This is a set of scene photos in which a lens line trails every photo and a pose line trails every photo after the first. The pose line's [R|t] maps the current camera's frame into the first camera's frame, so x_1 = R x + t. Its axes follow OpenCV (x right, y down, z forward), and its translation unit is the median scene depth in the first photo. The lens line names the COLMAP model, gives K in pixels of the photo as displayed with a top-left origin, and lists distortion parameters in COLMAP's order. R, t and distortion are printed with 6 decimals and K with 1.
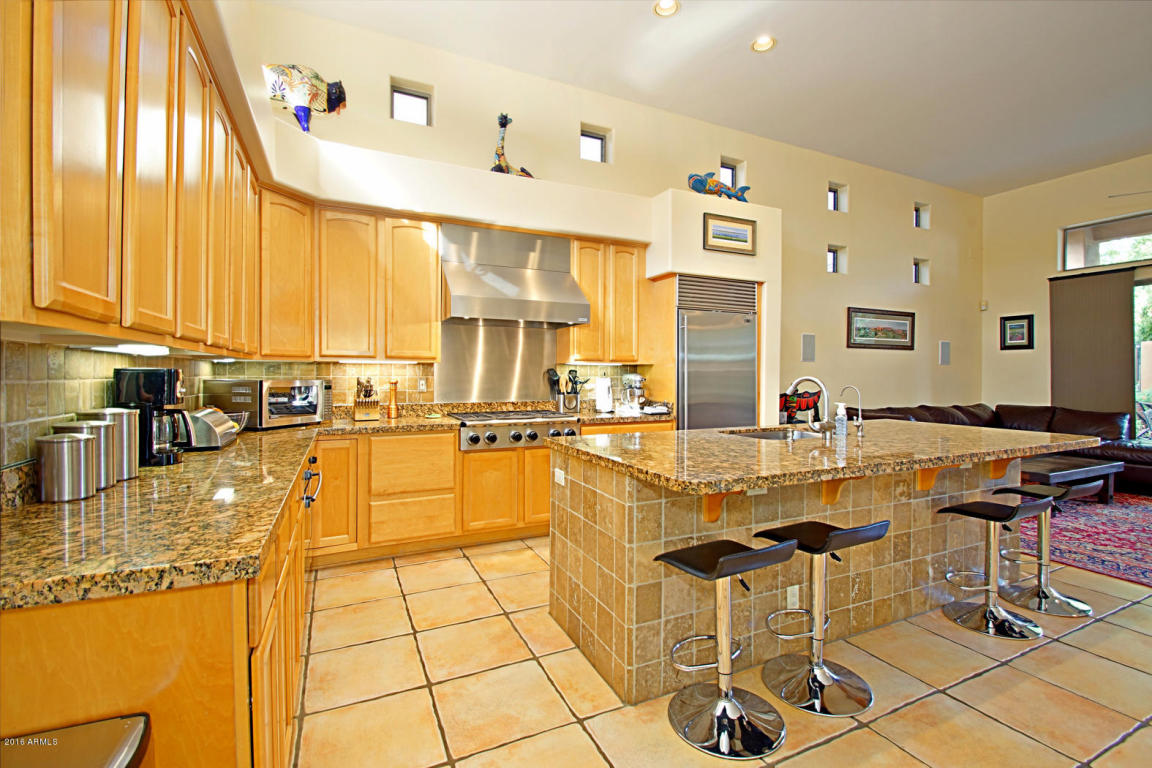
lens RADIAL K [[510.9, 0, 580.8], [0, 510.9, 376.2], [0, 0, 1]] dist [0.009536, -0.011645]
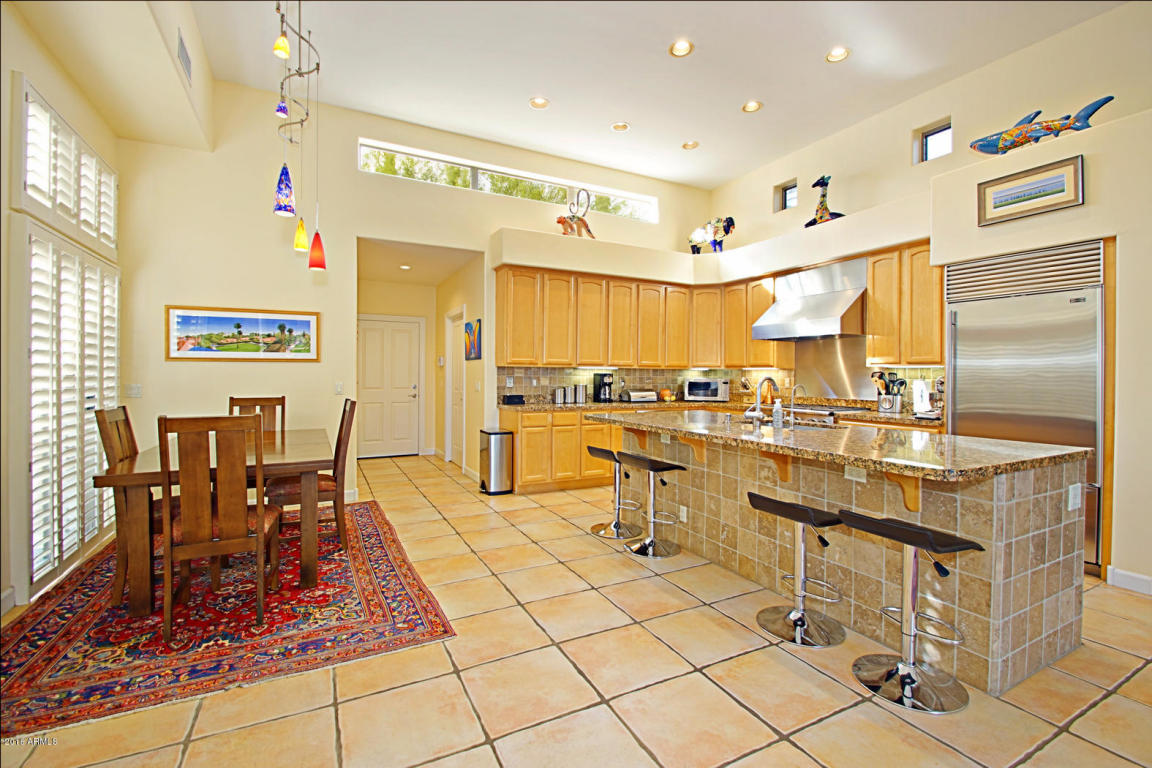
lens RADIAL K [[510.9, 0, 585.4], [0, 510.9, 373.5], [0, 0, 1]] dist [0.009536, -0.011645]
pose [[0.048185, -0.005933, -0.998821, 0.768579], [-0.010899, 0.999920, -0.006465, 0.002755], [0.998779, 0.011198, 0.048116, 0.233753]]
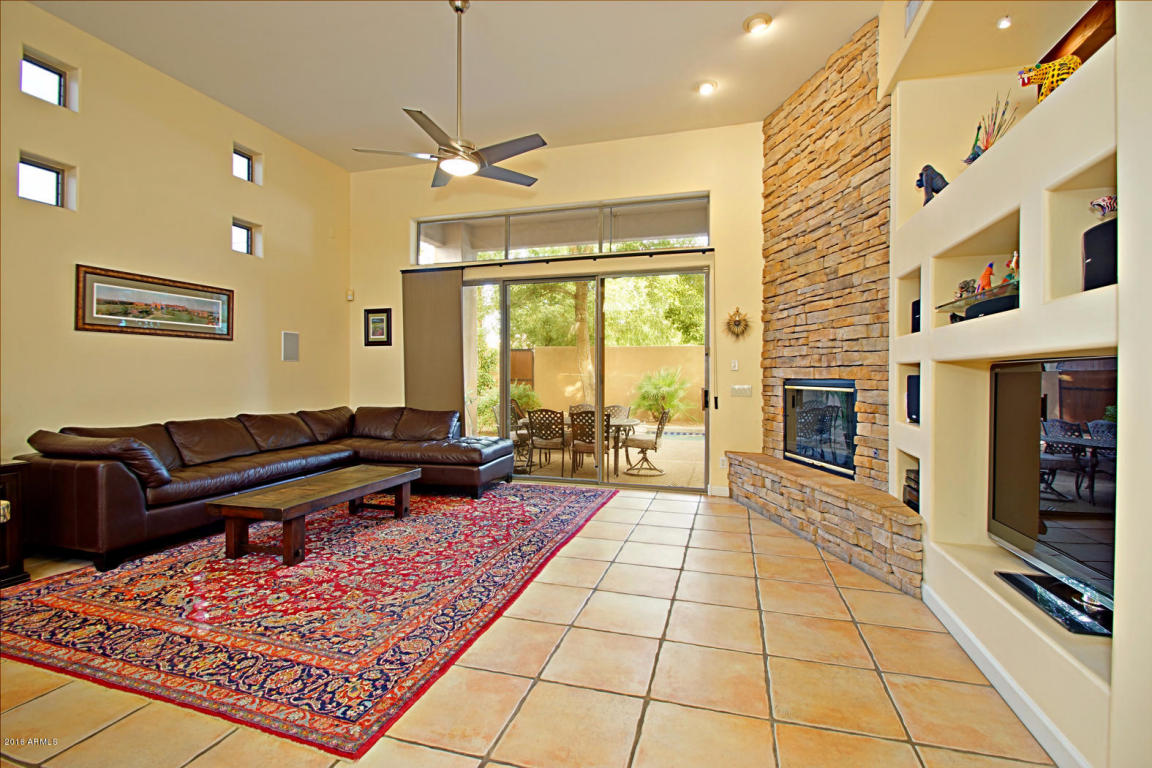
lens RADIAL K [[510.9, 0, 587.0], [0, 510.9, 376.3], [0, 0, 1]] dist [0.009536, -0.011645]
pose [[0.658382, -0.006414, 0.752657, 0.478957], [0.004877, 0.999979, 0.004256, 0.000371], [-0.752668, 0.000869, 0.658399, 0.137061]]
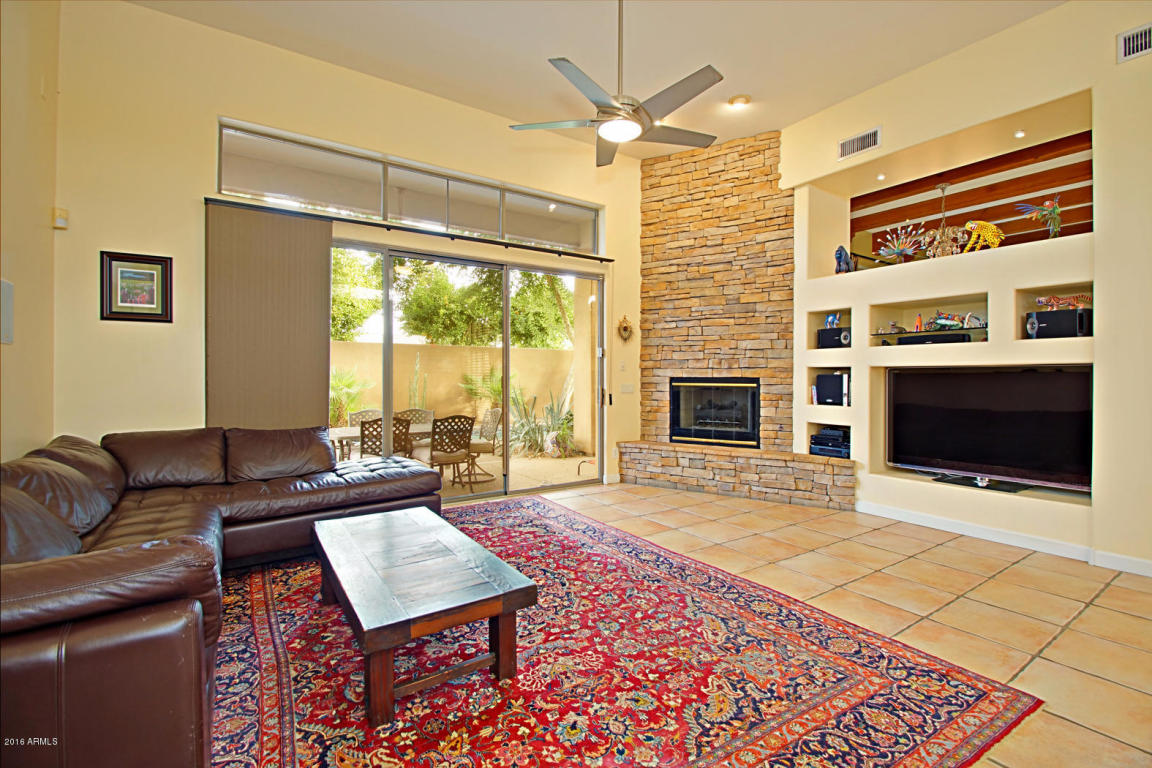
lens RADIAL K [[510.9, 0, 585.4], [0, 510.9, 375.4], [0, 0, 1]] dist [0.009536, -0.011645]
pose [[-0.154065, -0.006101, 0.988042, 0.331593], [0.001311, 0.999979, 0.006379, -0.001314], [-0.988060, 0.002278, -0.154054, 0.747675]]
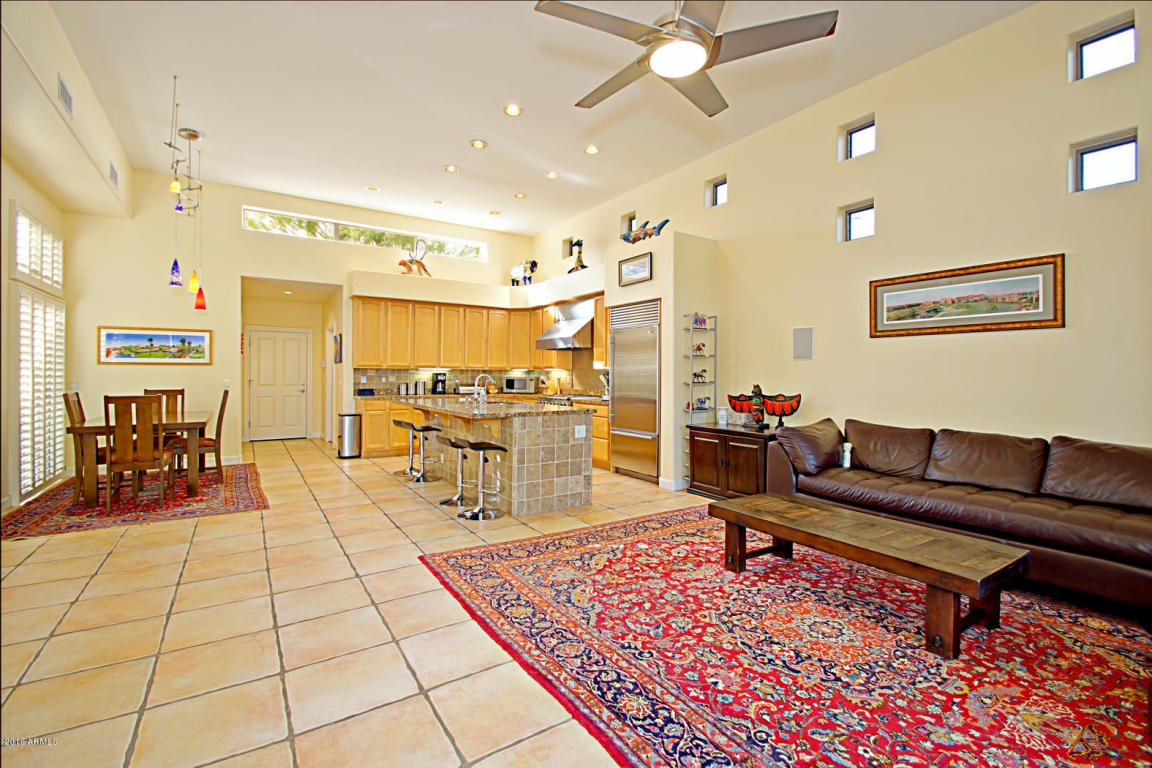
lens RADIAL K [[510.9, 0, 585.0], [0, 510.9, 373.2], [0, 0, 1]] dist [0.009536, -0.011645]
pose [[0.149071, -0.006391, -0.988806, 1.202782], [-0.009160, 0.999927, -0.007844, 0.003417], [0.988784, 0.010227, 0.149002, 0.509761]]
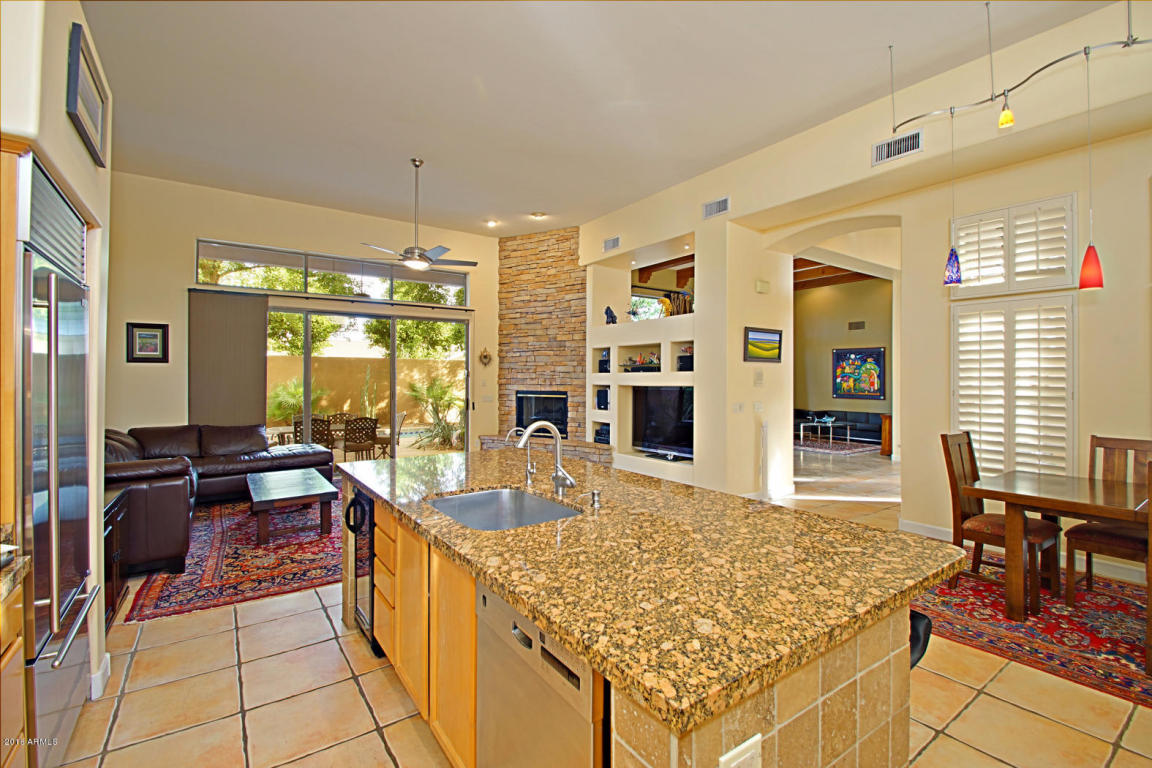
lens RADIAL K [[510.9, 0, 584.1], [0, 510.9, 374.7], [0, 0, 1]] dist [0.009536, -0.011645]
pose [[-0.177981, 0.001928, 0.984032, -0.151173], [0.003015, 0.999994, -0.001414, -0.032628], [-0.984029, 0.002715, -0.177985, 0.500269]]
